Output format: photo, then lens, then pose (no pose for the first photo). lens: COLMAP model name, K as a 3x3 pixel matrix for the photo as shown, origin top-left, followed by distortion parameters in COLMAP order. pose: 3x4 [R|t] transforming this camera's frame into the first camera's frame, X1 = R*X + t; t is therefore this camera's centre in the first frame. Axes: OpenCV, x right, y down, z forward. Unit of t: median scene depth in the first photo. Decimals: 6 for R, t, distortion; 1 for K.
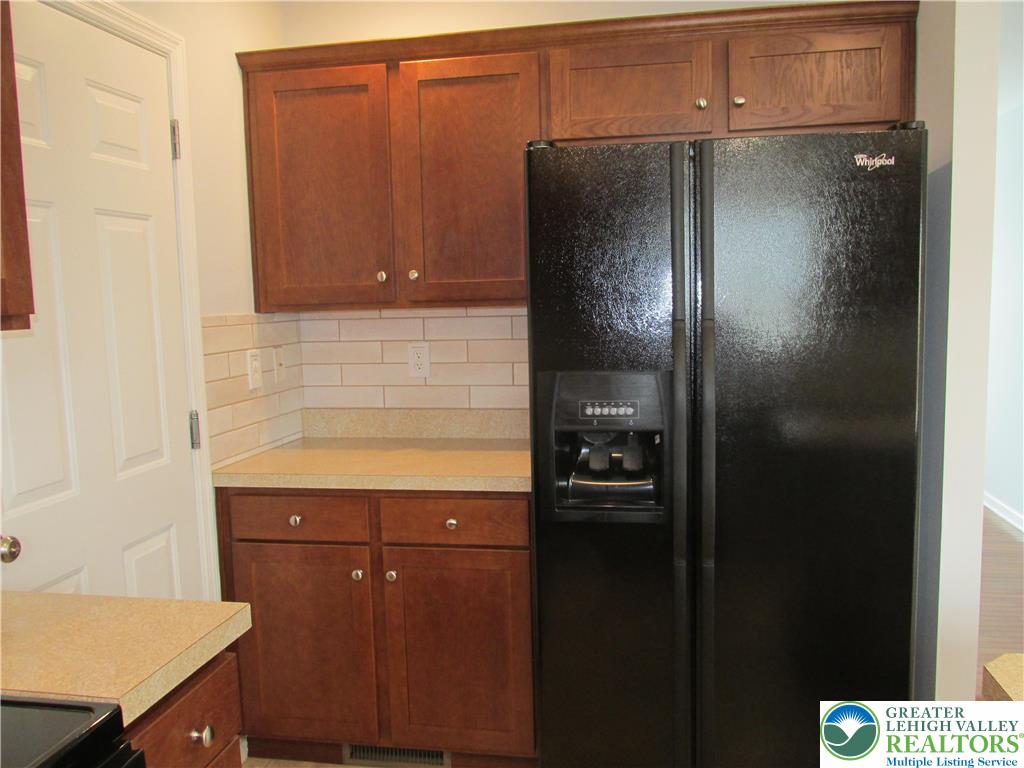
lens RADIAL K [[849.9, 0, 511.6], [0, 849.9, 385.4], [0, 0, 1]] dist [-0.034136, -0.001582]
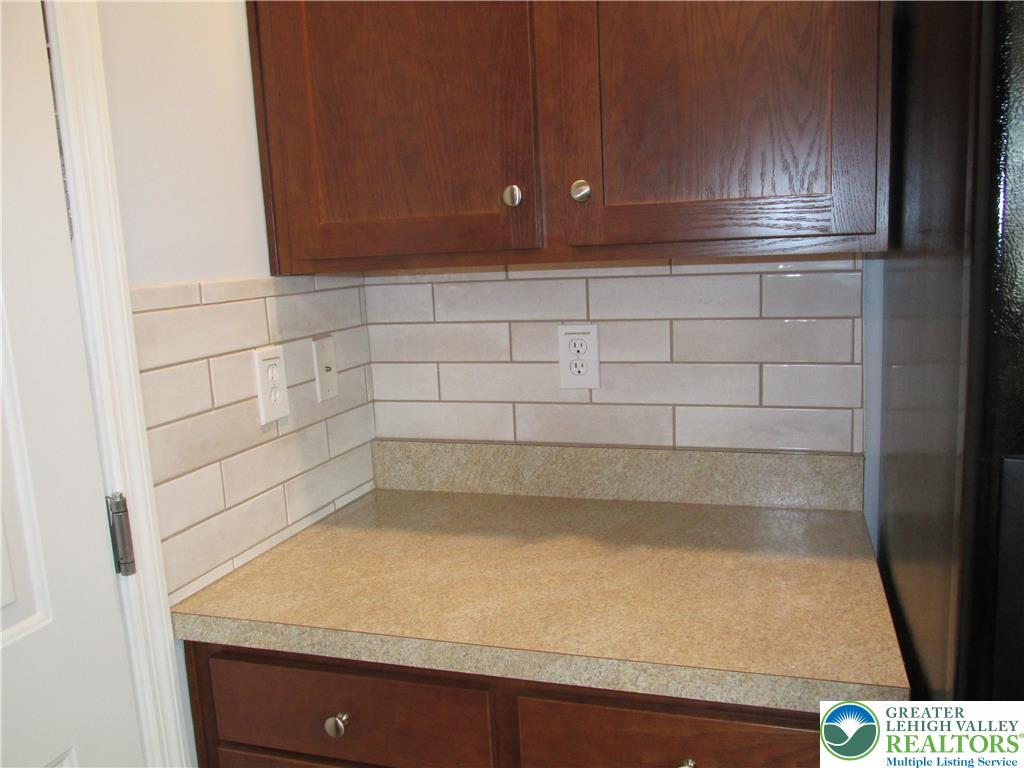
lens RADIAL K [[849.9, 0, 511.4], [0, 849.9, 384.1], [0, 0, 1]] dist [-0.034136, -0.001582]
pose [[0.991171, -0.001301, -0.132581, -0.088083], [0.008998, 0.998306, 0.057477, -0.048586], [0.132282, -0.058162, 0.989504, 0.506796]]
